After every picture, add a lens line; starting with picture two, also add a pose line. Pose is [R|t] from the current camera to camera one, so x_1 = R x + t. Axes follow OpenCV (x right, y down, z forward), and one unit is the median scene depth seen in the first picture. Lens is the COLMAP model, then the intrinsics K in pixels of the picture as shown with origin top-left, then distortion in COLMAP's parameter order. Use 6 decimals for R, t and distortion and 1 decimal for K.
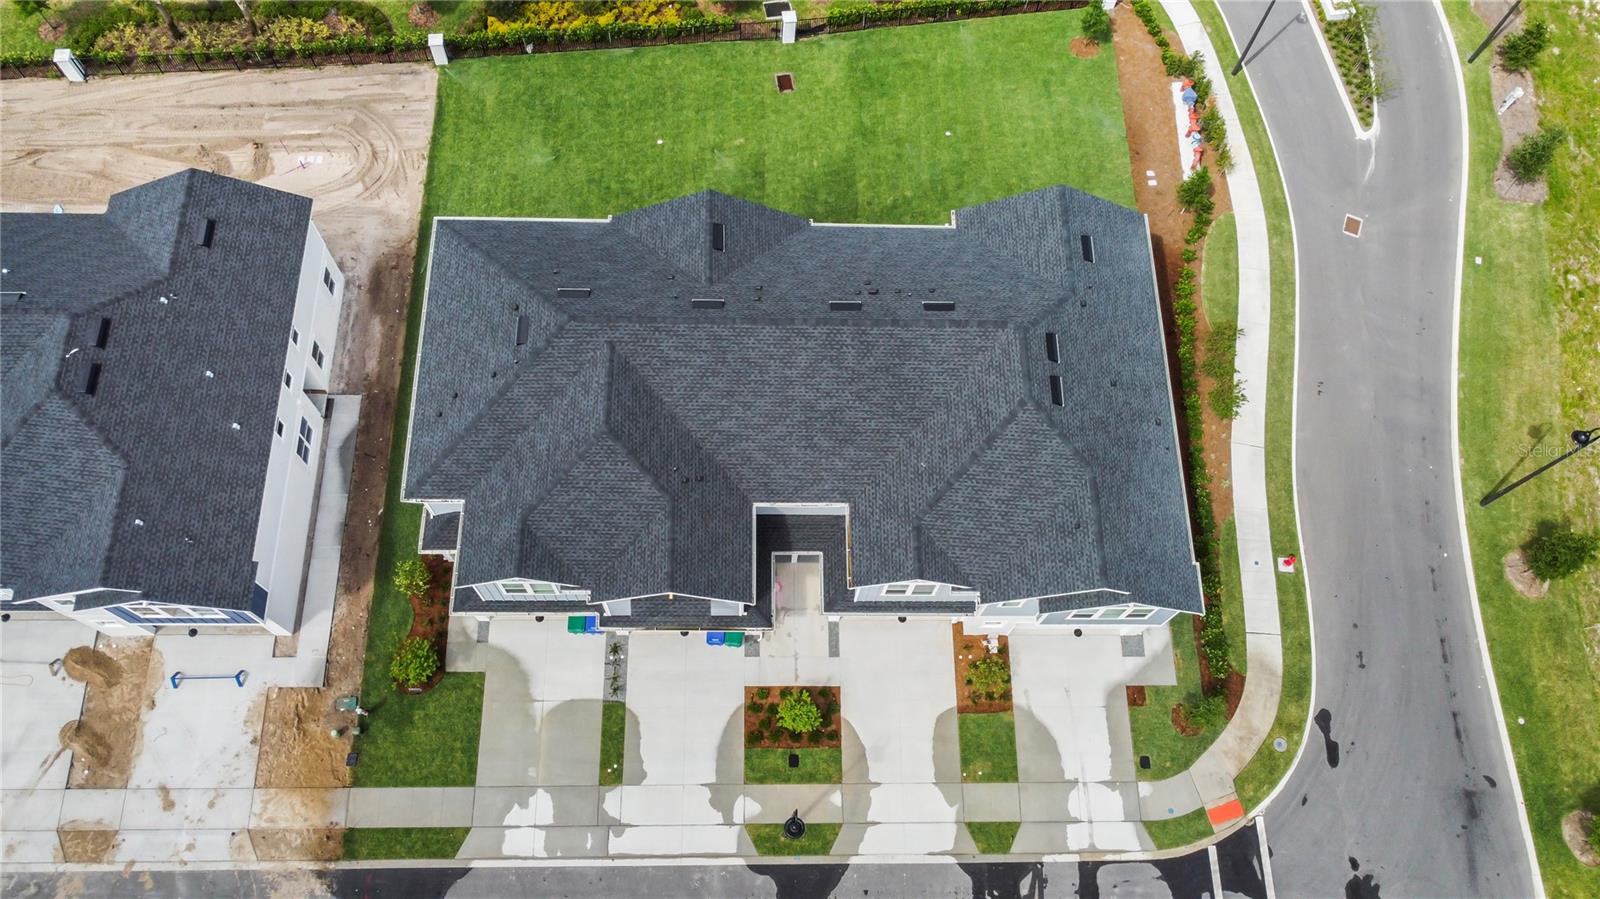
lens RADIAL K [[1280.6, 0, 800.0], [0, 1280.6, 449.5], [0, 0, 1]] dist [0.012026, -0.015203]
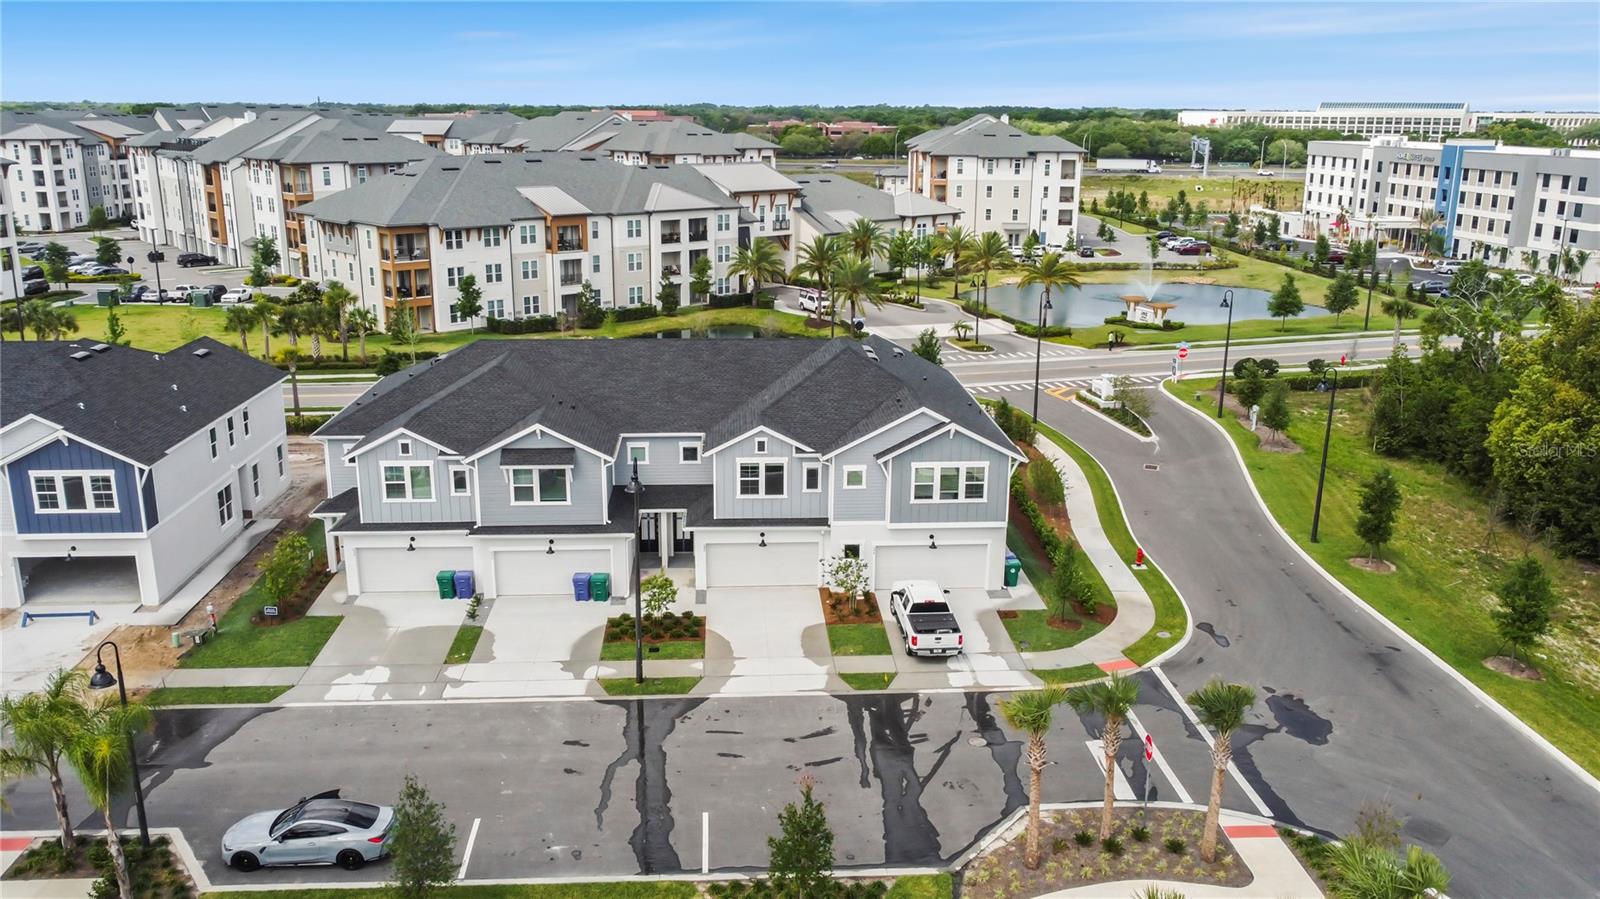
lens RADIAL K [[1280.6, 0, 800.0], [0, 1280.6, 449.5], [0, 0, 1]] dist [0.012026, -0.015203]
pose [[0.997914, -0.052237, 0.037939, 0.075111], [0.062274, 0.623798, -0.779101, 0.901126], [0.017031, 0.779838, 0.625750, 0.293760]]
